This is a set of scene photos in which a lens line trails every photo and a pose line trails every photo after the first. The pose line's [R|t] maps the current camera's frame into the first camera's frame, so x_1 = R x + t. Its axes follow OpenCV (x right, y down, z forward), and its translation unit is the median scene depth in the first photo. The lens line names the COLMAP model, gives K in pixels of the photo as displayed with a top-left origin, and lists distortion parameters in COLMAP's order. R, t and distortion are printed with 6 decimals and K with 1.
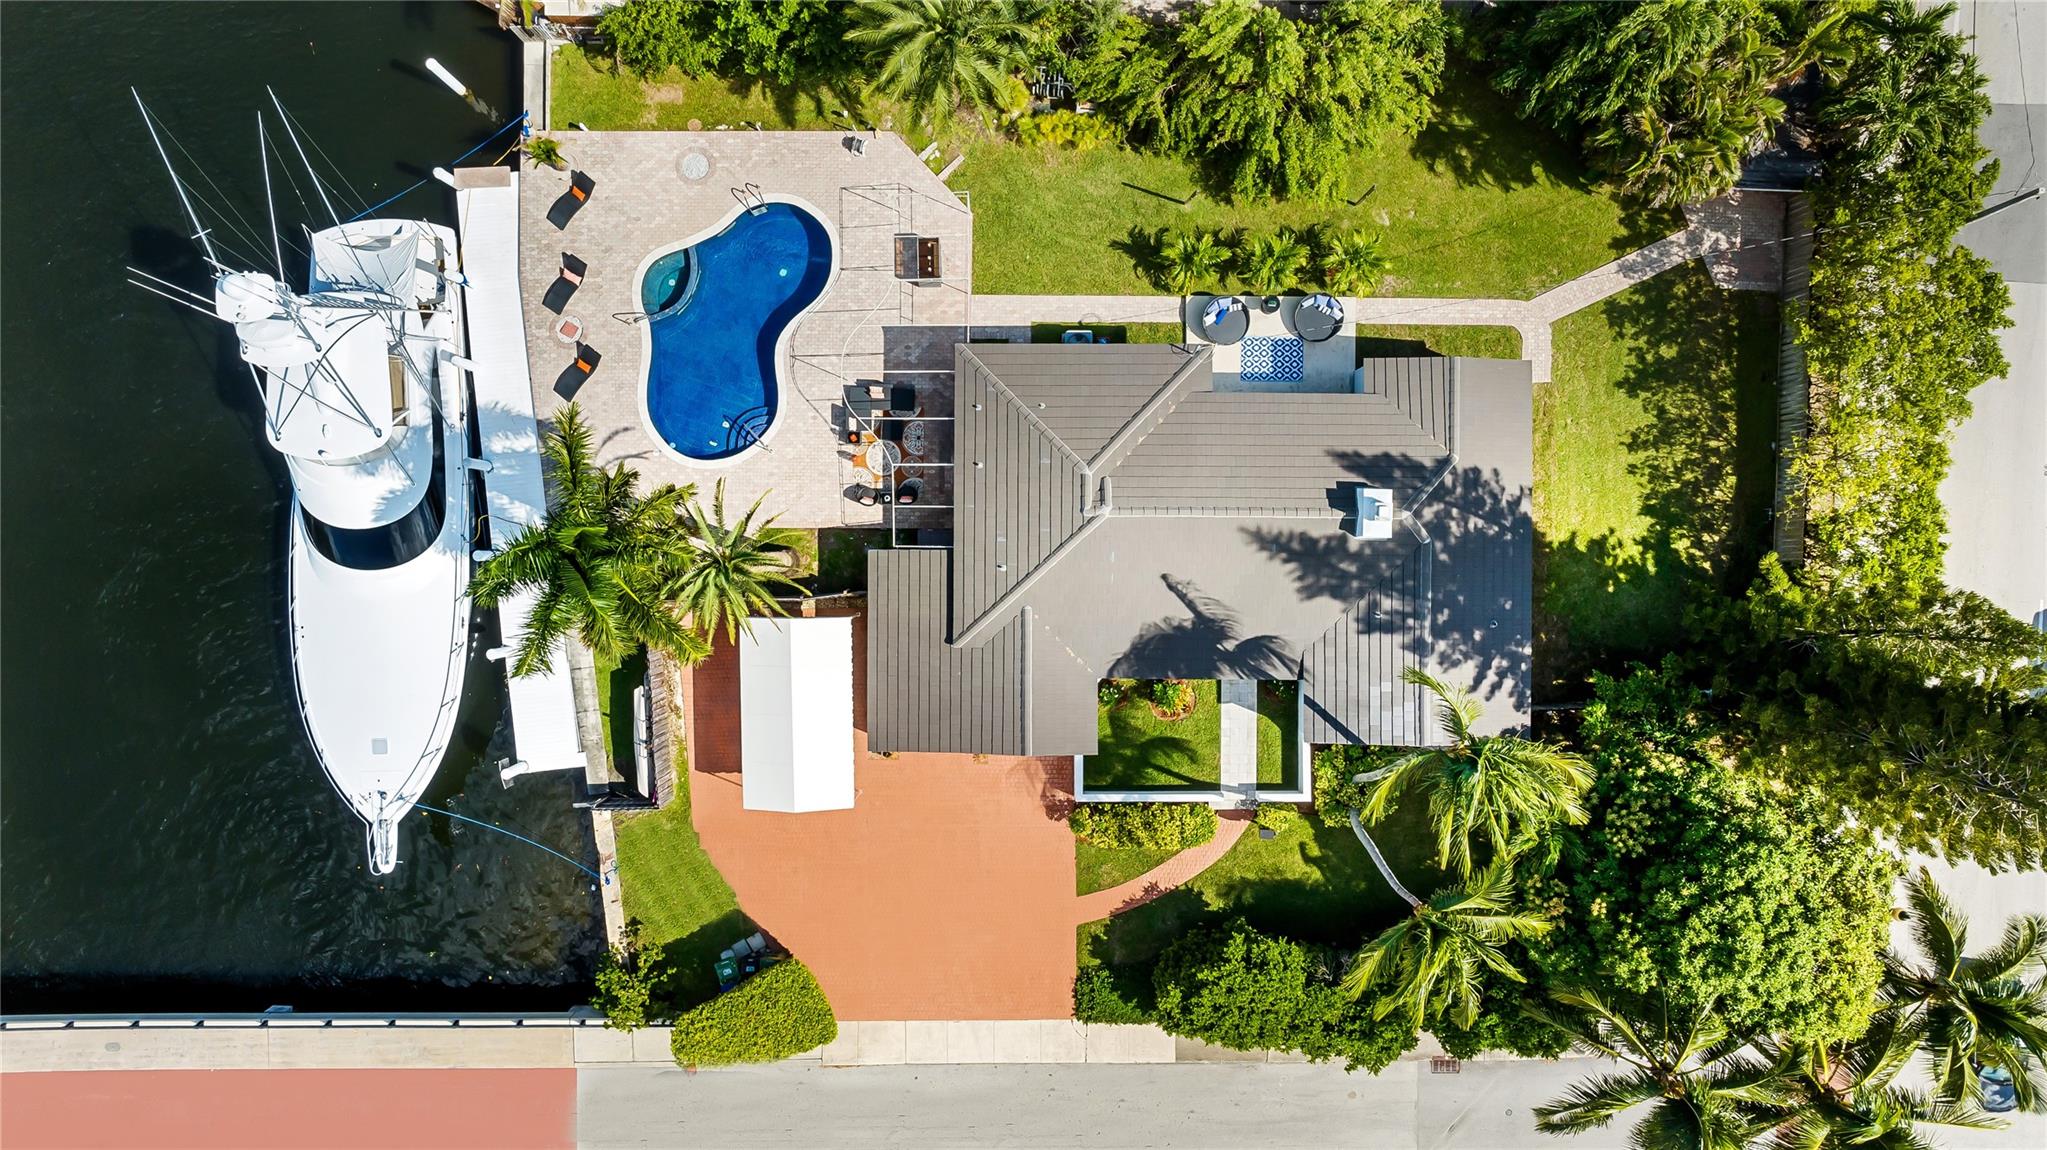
lens RADIAL K [[1447.3, 0, 1023.5], [0, 1447.3, 575.0], [0, 0, 1]] dist [0.005485, -0.139576]
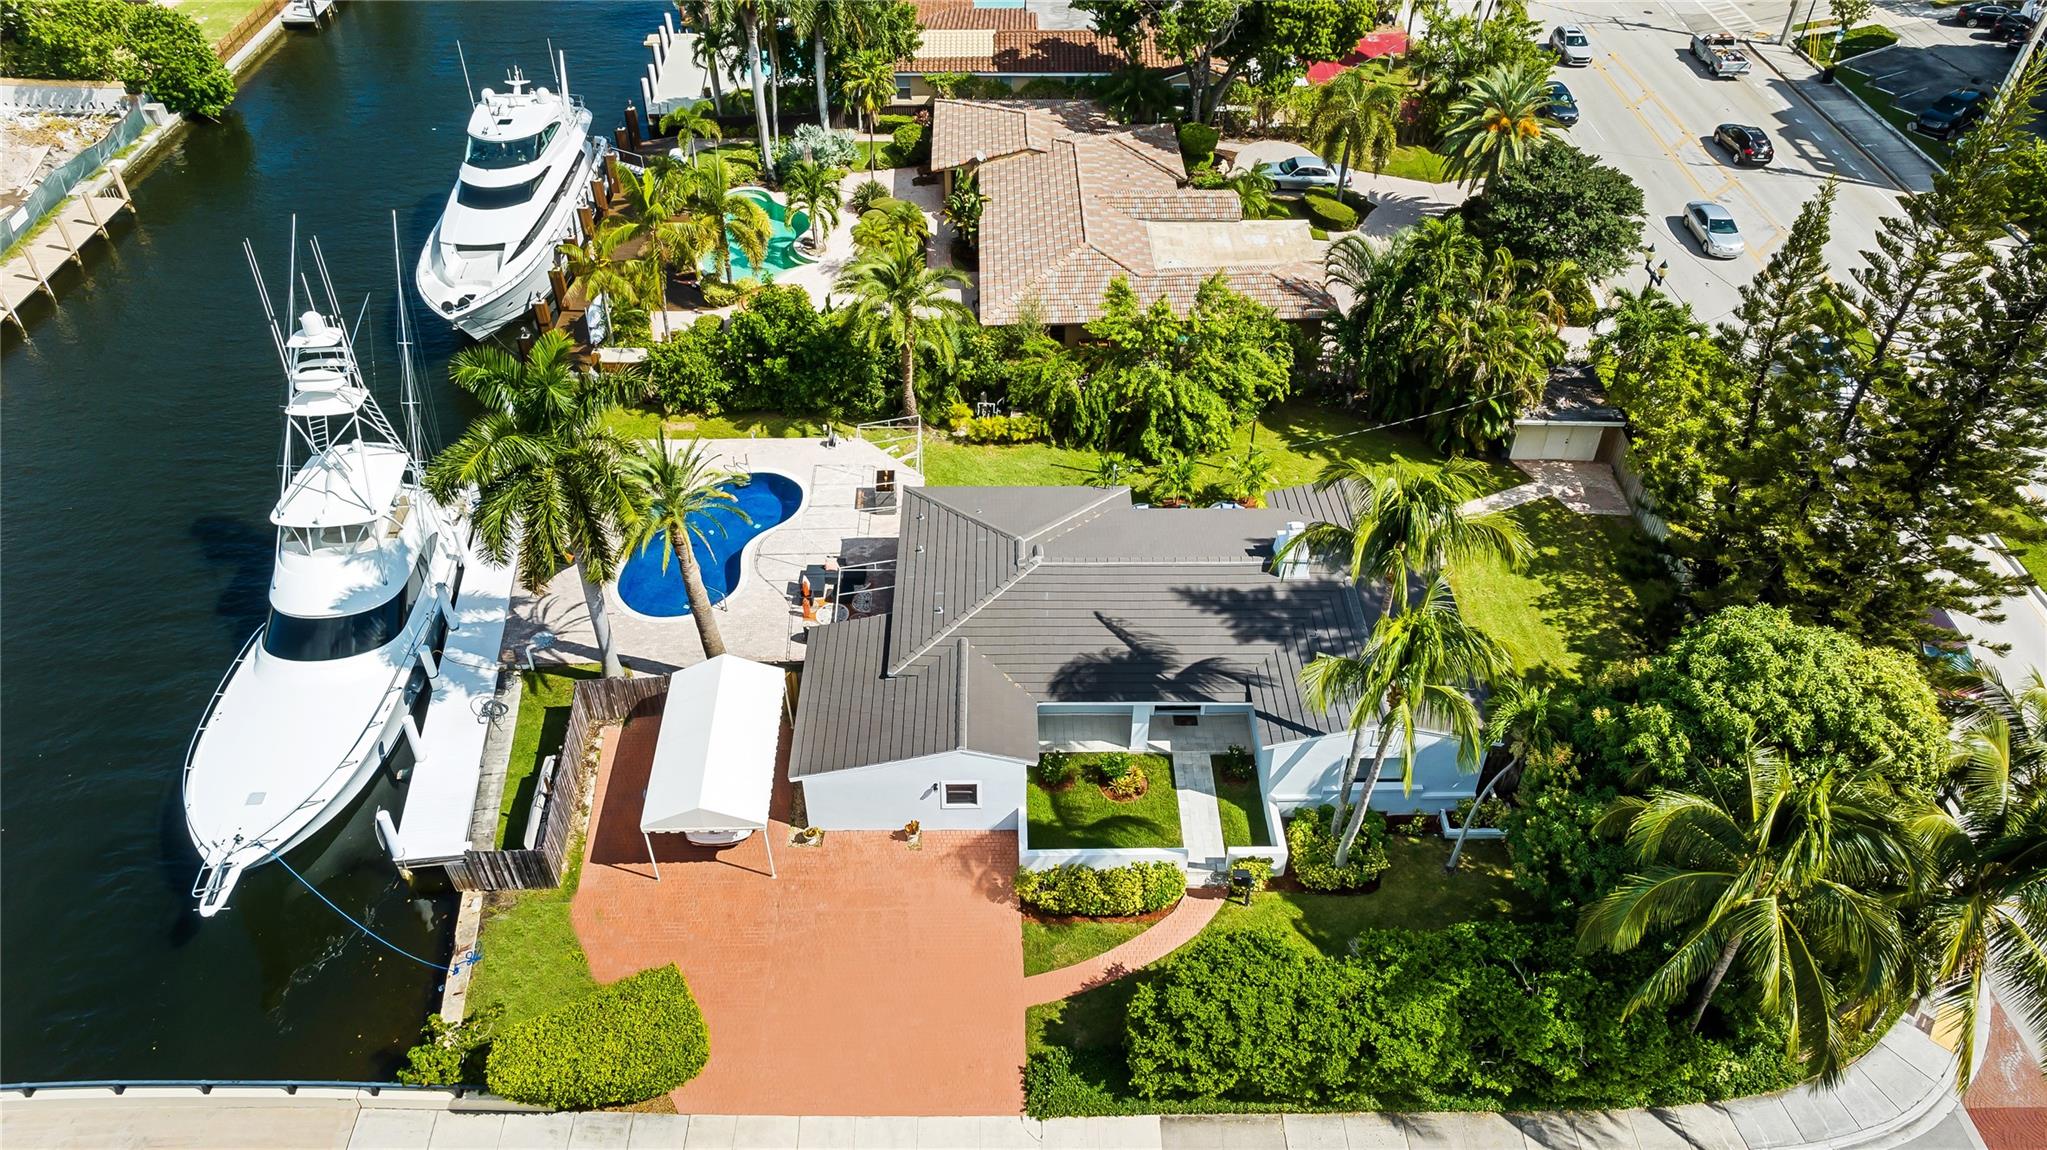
lens RADIAL K [[1447.3, 0, 1023.5], [0, 1447.3, 575.0], [0, 0, 1]] dist [0.005485, -0.139576]
pose [[0.999801, -0.017459, 0.009660, 0.032440], [0.018556, 0.635649, -0.771755, 0.713414], [0.007334, 0.771781, 0.635846, 0.307332]]
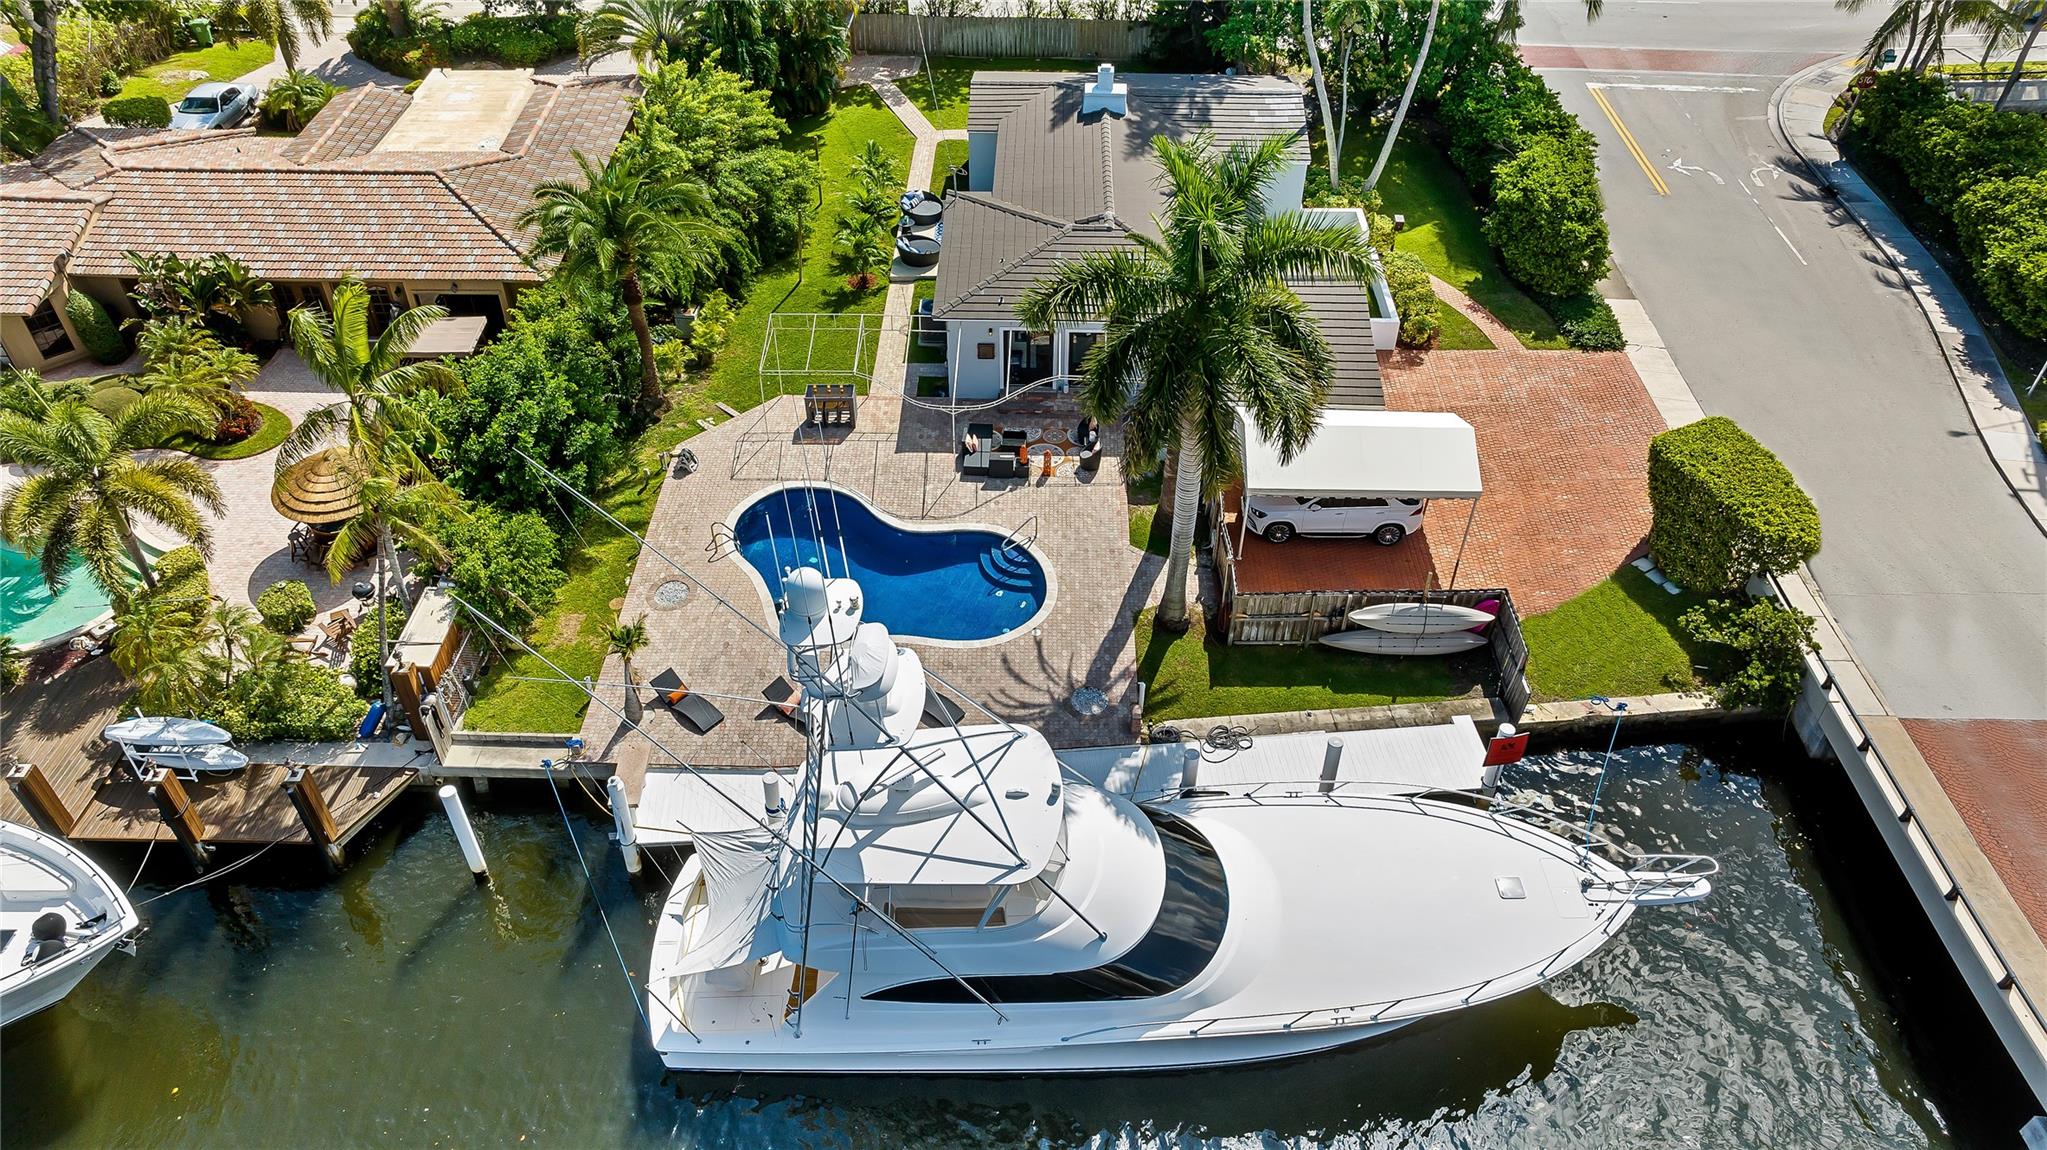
lens RADIAL K [[1447.3, 0, 1023.5], [0, 1447.3, 575.0], [0, 0, 1]] dist [0.005485, -0.139576]
pose [[0.018592, -0.667142, 0.744699, -0.797157], [0.999803, 0.007238, -0.018476, -0.077328], [0.006936, 0.744896, 0.667145, 0.468141]]
